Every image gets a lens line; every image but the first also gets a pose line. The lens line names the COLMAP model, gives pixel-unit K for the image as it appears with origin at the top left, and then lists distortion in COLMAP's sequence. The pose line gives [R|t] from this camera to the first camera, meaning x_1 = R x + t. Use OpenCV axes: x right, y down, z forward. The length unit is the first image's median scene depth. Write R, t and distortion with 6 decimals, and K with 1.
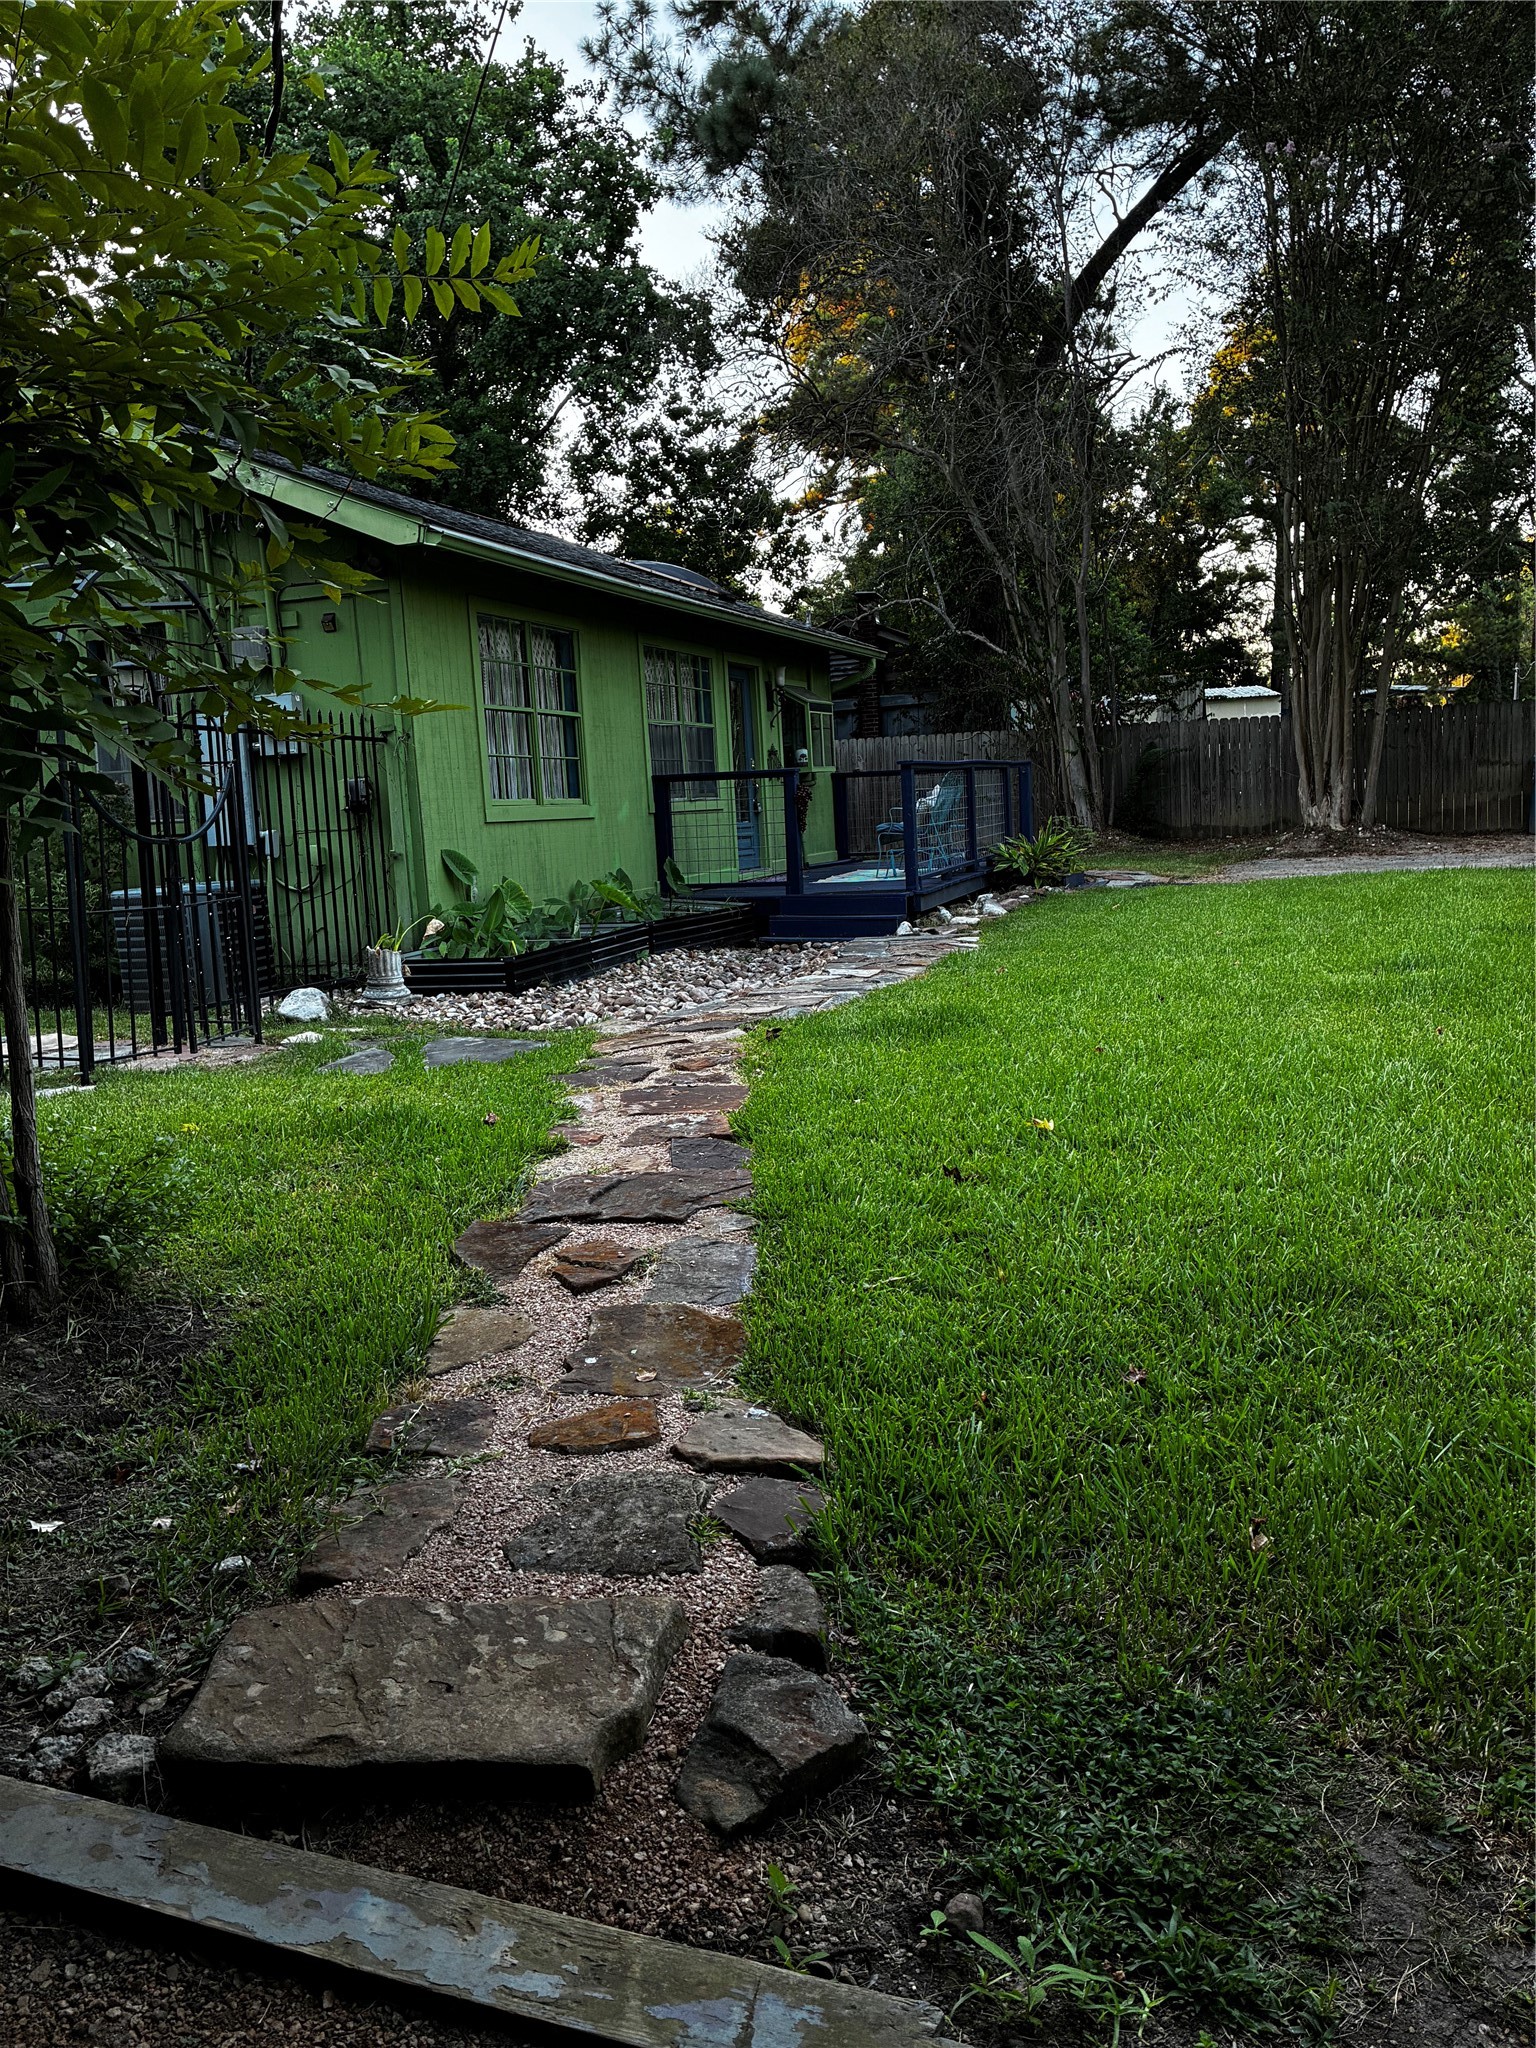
lens RADIAL K [[1714.2, 0, 768.0], [0, 1714.2, 1024.0], [0, 0, 1]] dist [-0.006015, -0.001890]
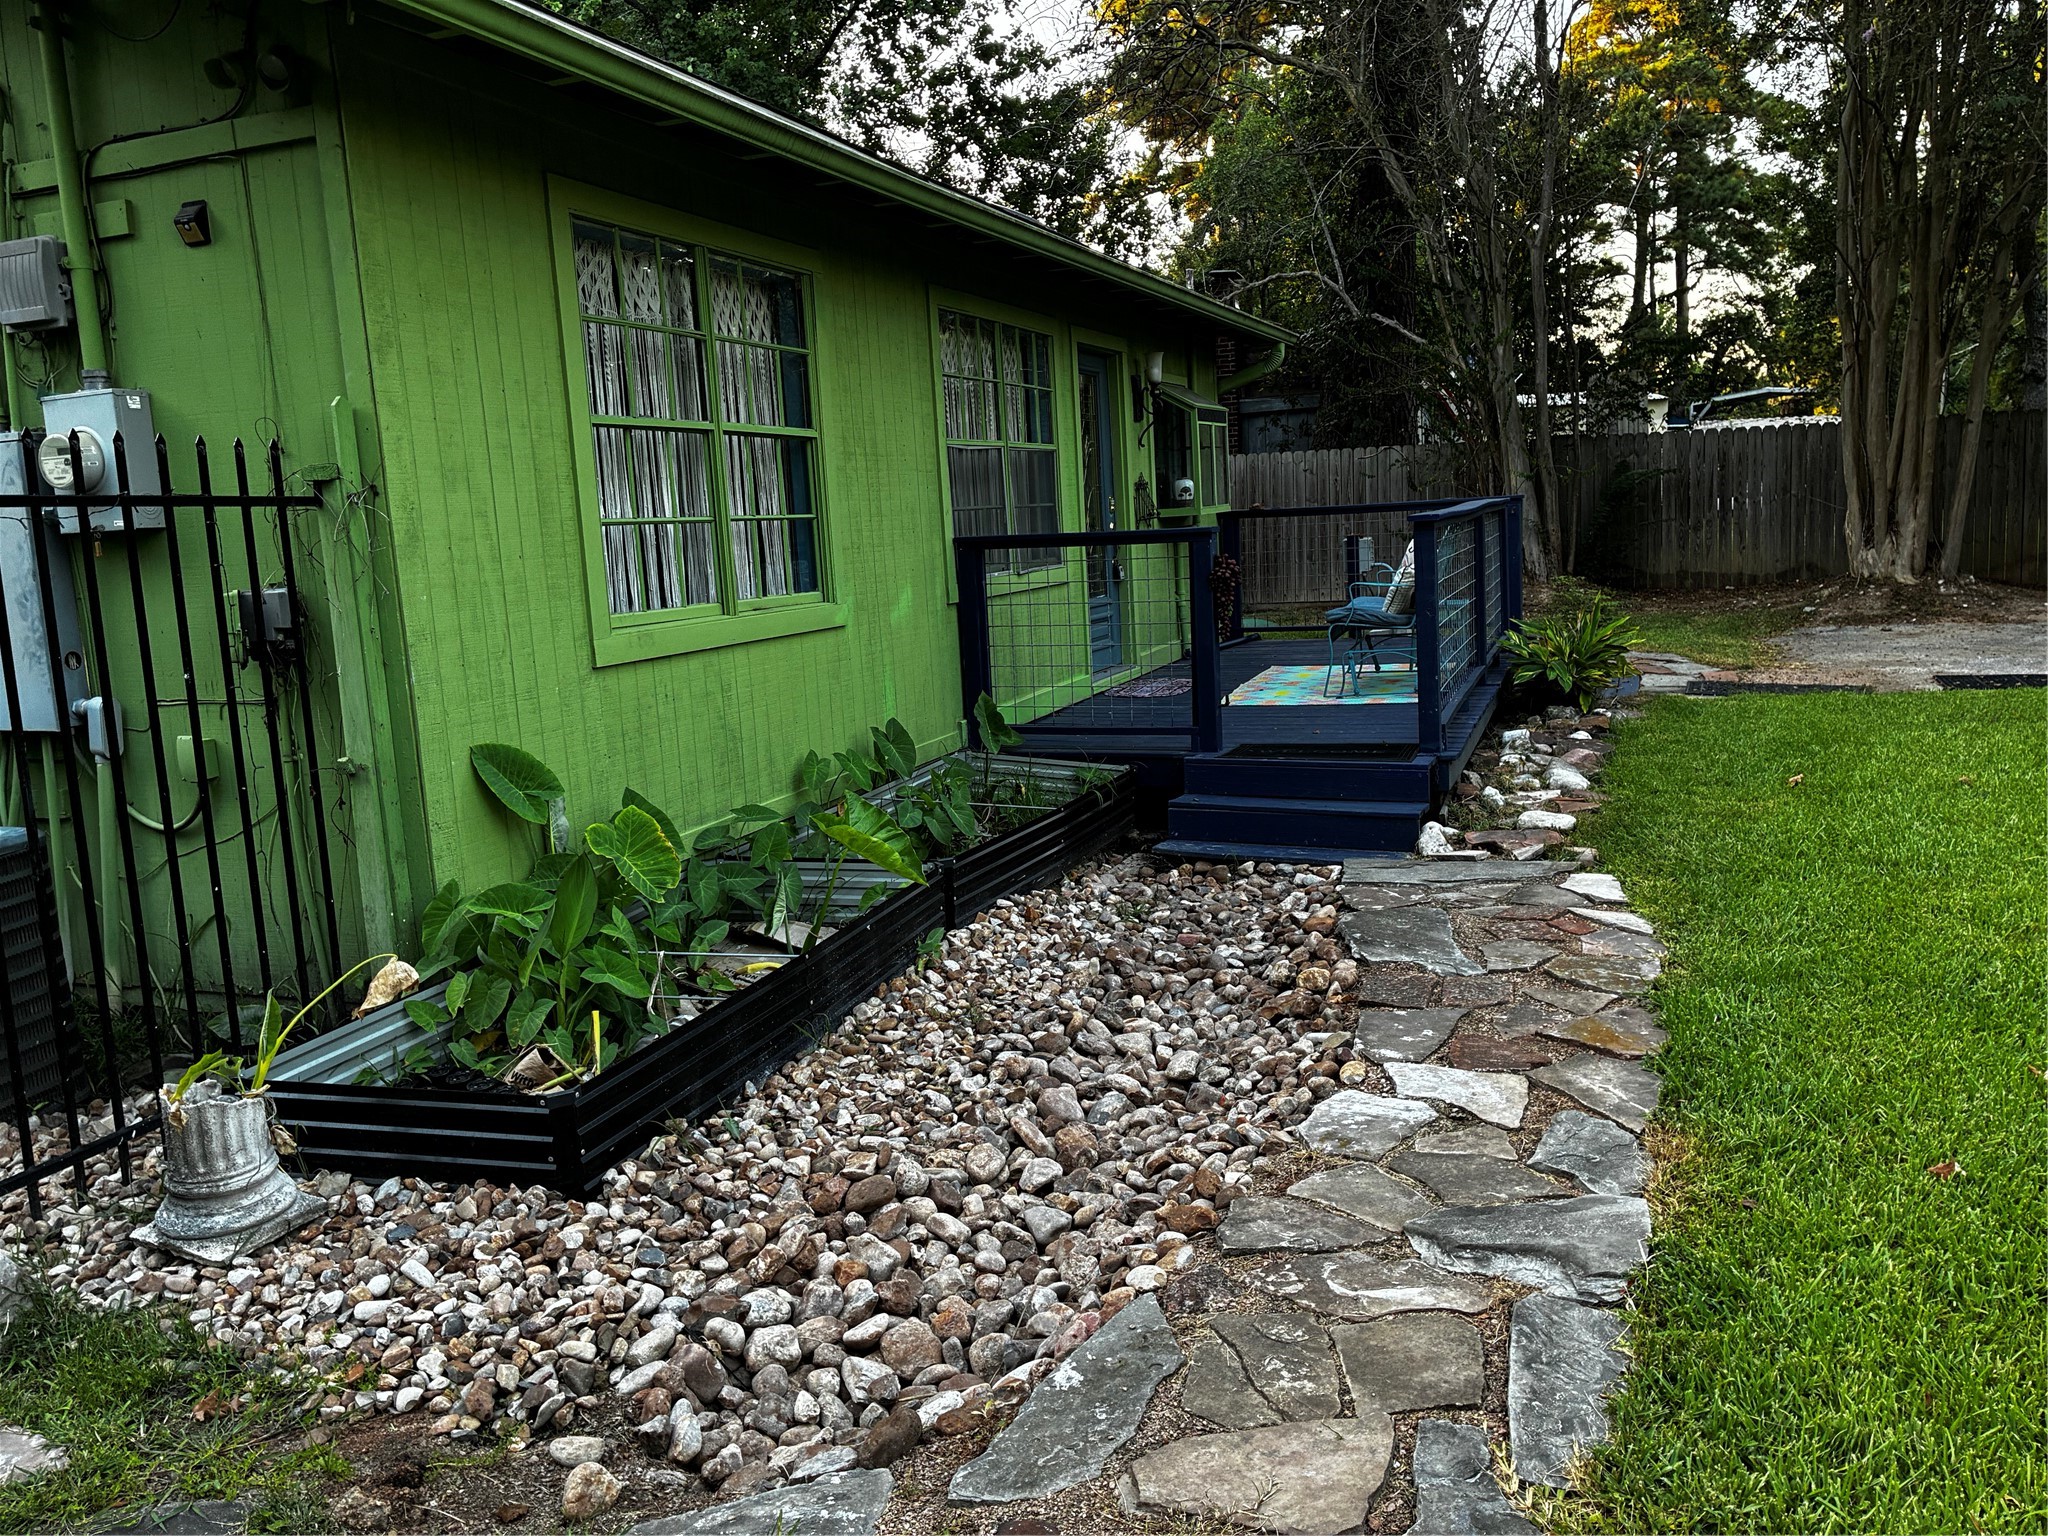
lens RADIAL K [[1714.2, 0, 1024.0], [0, 1714.2, 768.0], [0, 0, 1]] dist [-0.006015, -0.001890]
pose [[0.999570, 0.000771, -0.029320, -0.022353], [-0.000176, 0.999794, 0.020300, -0.065265], [0.029330, -0.020286, 0.999364, 0.351028]]
